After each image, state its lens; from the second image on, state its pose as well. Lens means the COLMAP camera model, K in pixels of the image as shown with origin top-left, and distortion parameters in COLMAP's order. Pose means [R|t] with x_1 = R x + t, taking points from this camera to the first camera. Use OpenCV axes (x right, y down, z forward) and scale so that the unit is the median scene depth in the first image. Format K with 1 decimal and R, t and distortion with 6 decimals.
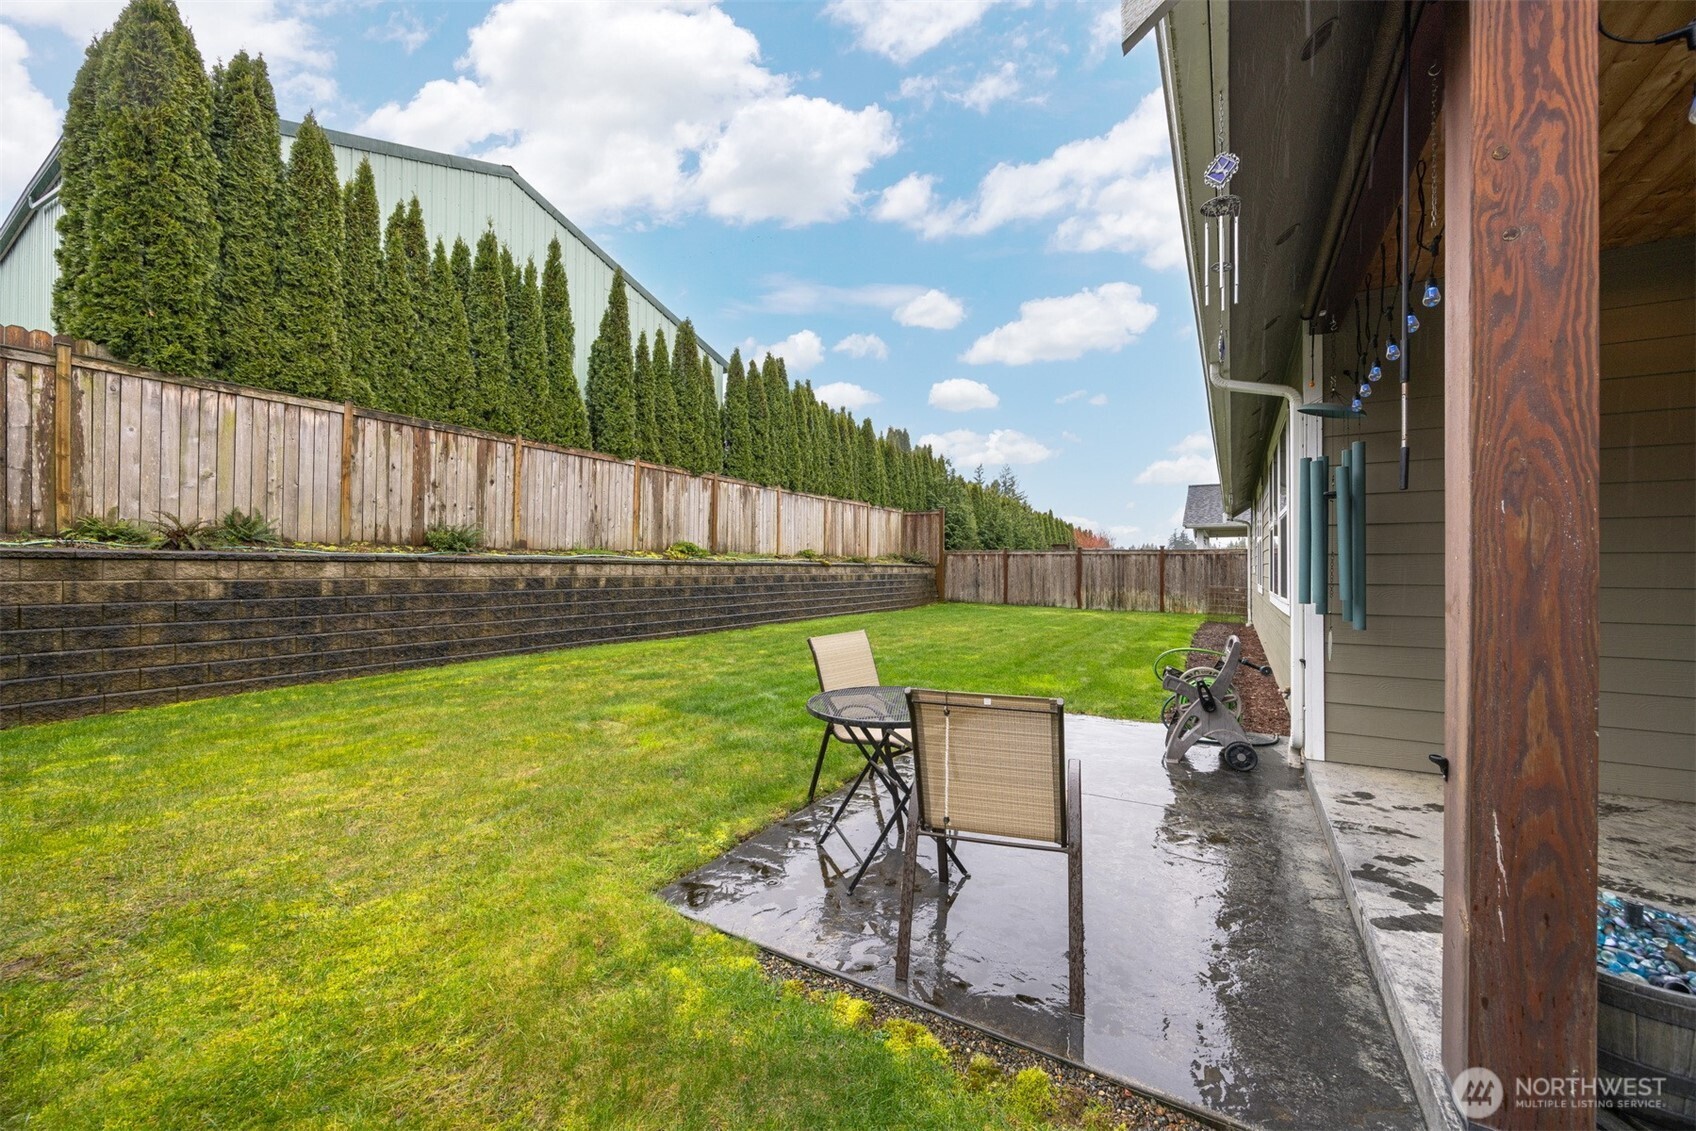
lens RADIAL K [[640.6, 0, 848.0], [0, 640.6, 565.5], [0, 0, 1]] dist [-0.008623, 0.000080]
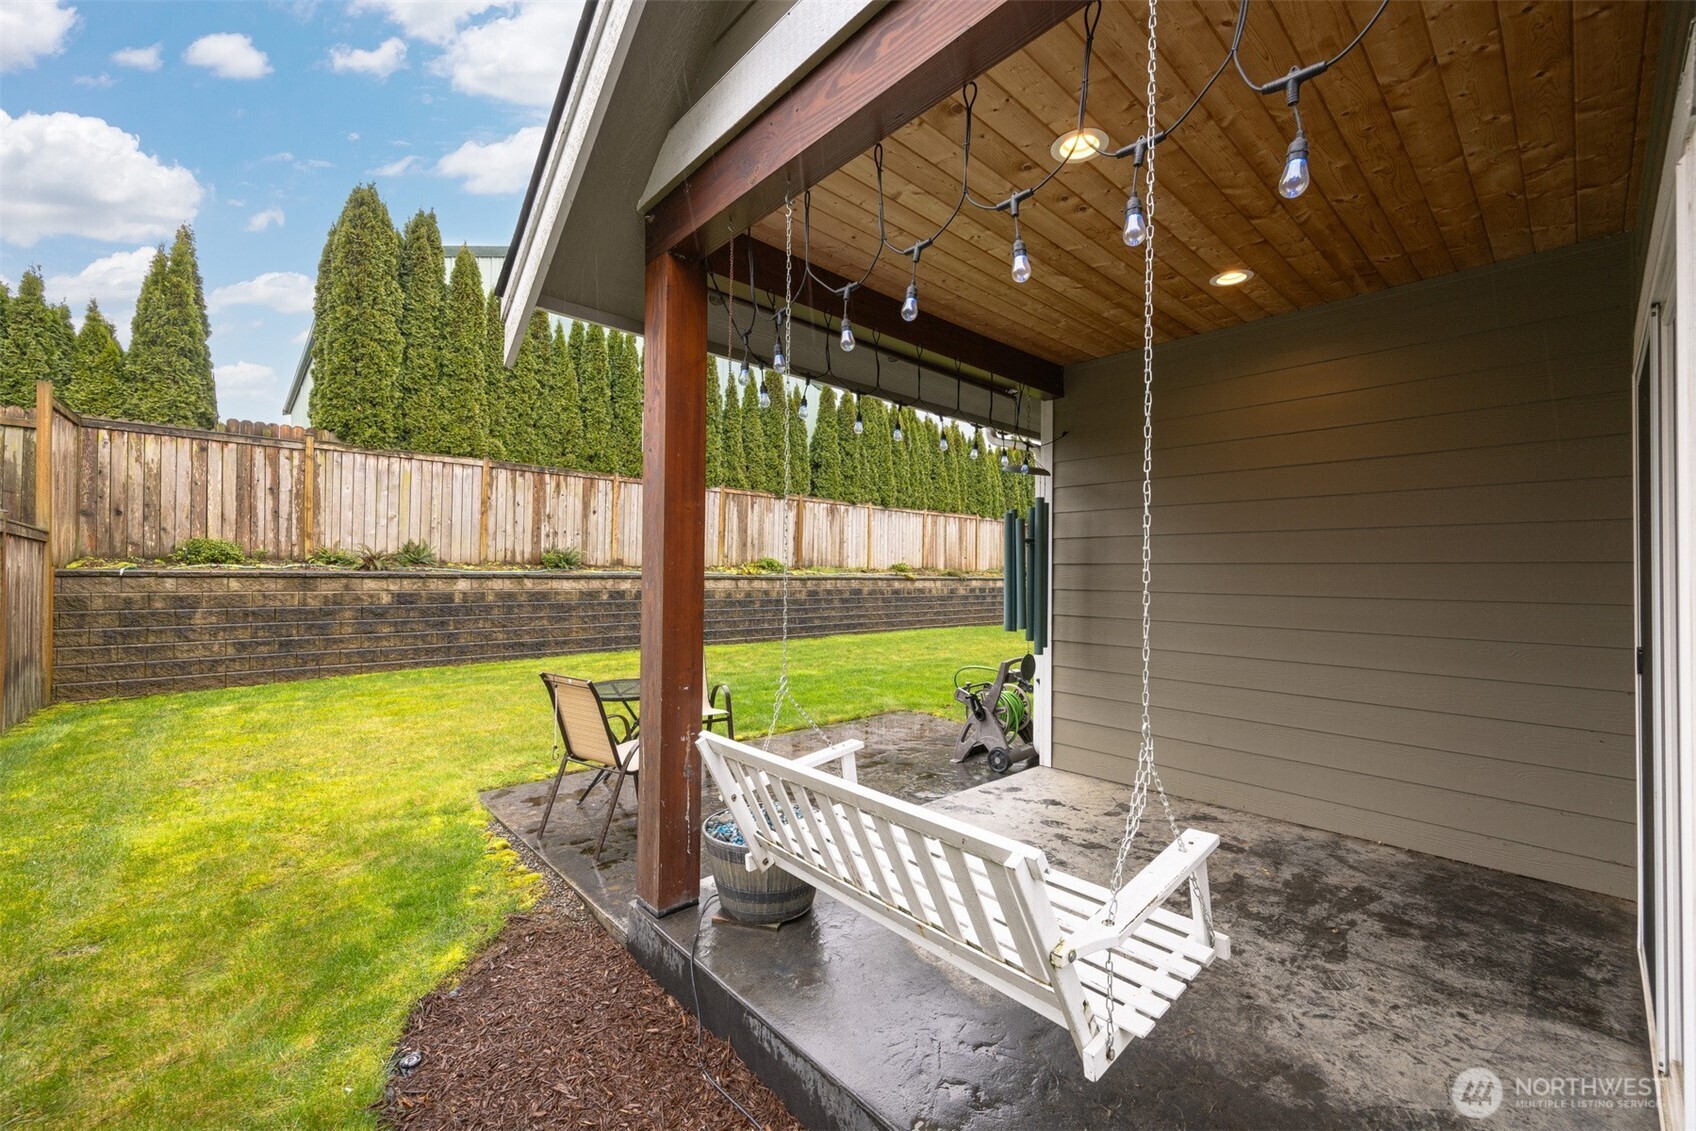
lens RADIAL K [[673.4, 0, 848.0], [0, 673.4, 565.5], [0, 0, 1]] dist [0.000037, 0.000071]
pose [[0.957424, 0.002456, -0.288673, 0.349566], [-0.005637, 0.999932, -0.010190, -0.020242], [0.288629, 0.011384, 0.957373, -0.129413]]
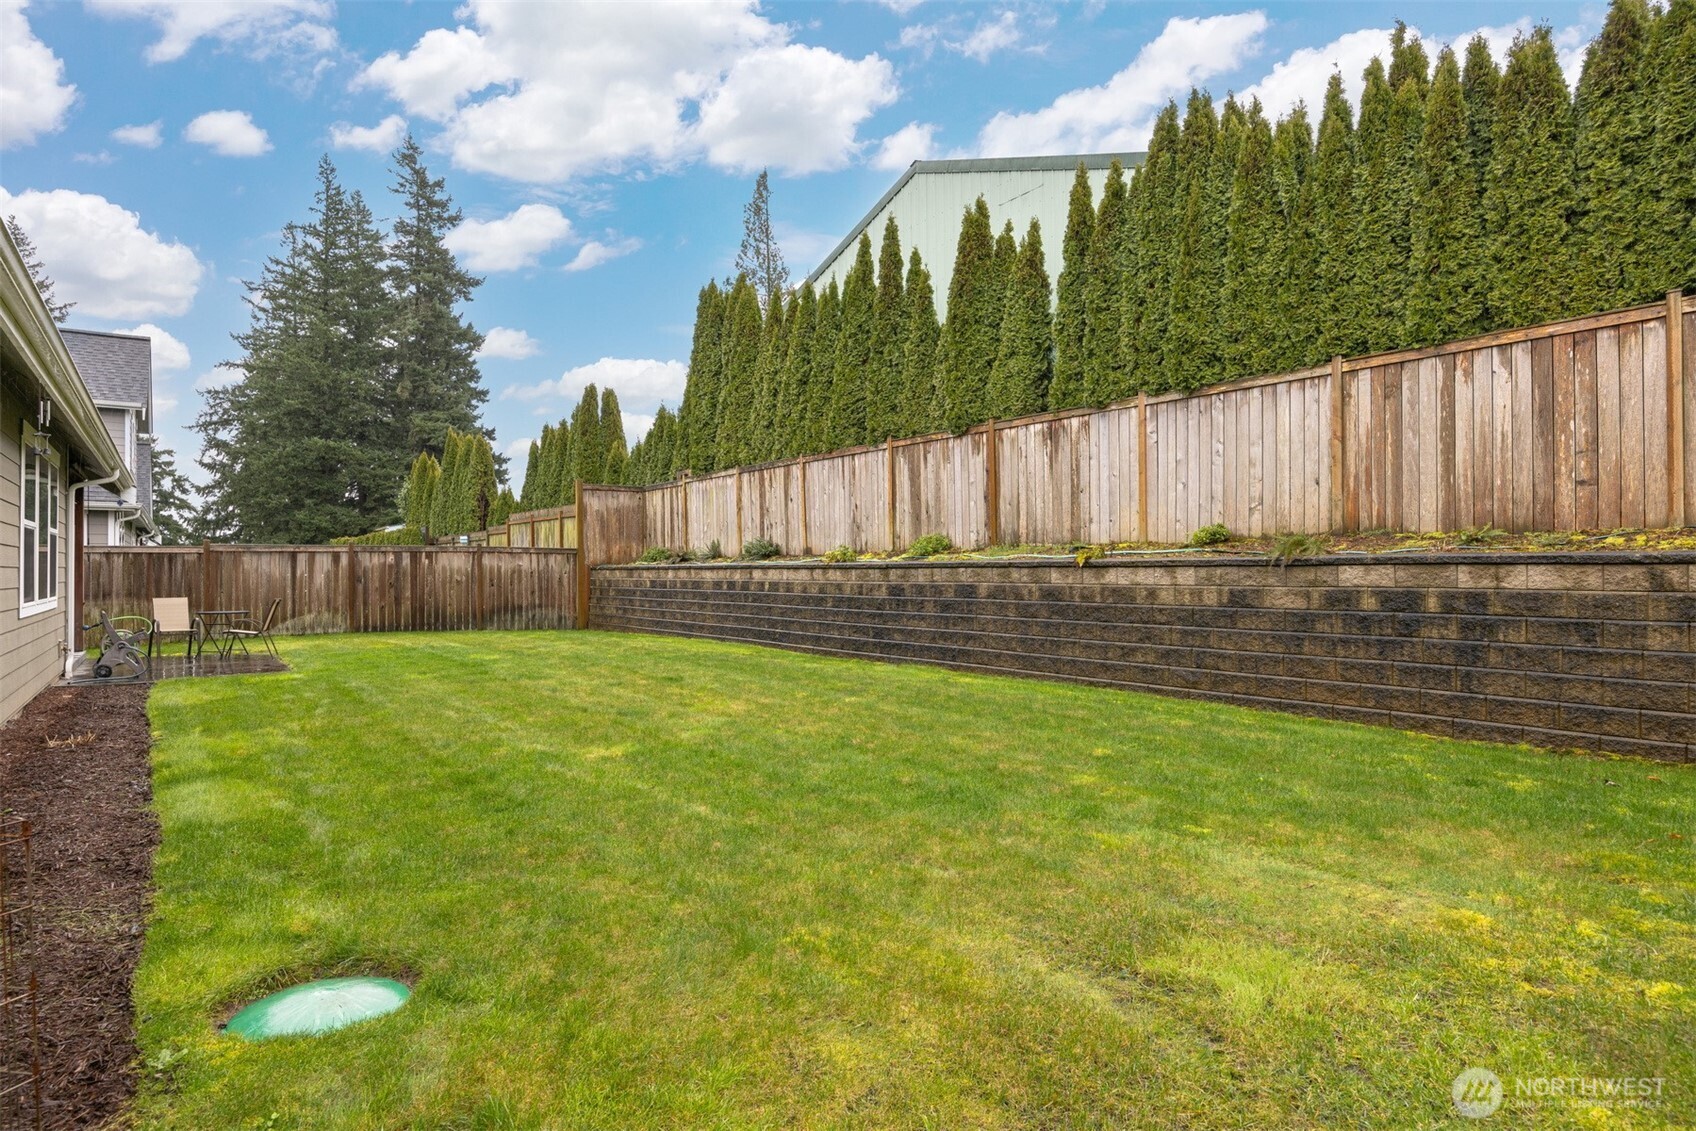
lens RADIAL K [[916.2, 0, 848.0], [0, 916.2, 565.5], [0, 0, 1]] dist [-0.001091, -0.000087]
pose [[-0.382440, -0.010318, -0.923923, 1.158754], [0.003412, 0.999915, -0.012579, 0.014724], [0.923974, -0.007963, -0.382373, 2.092738]]
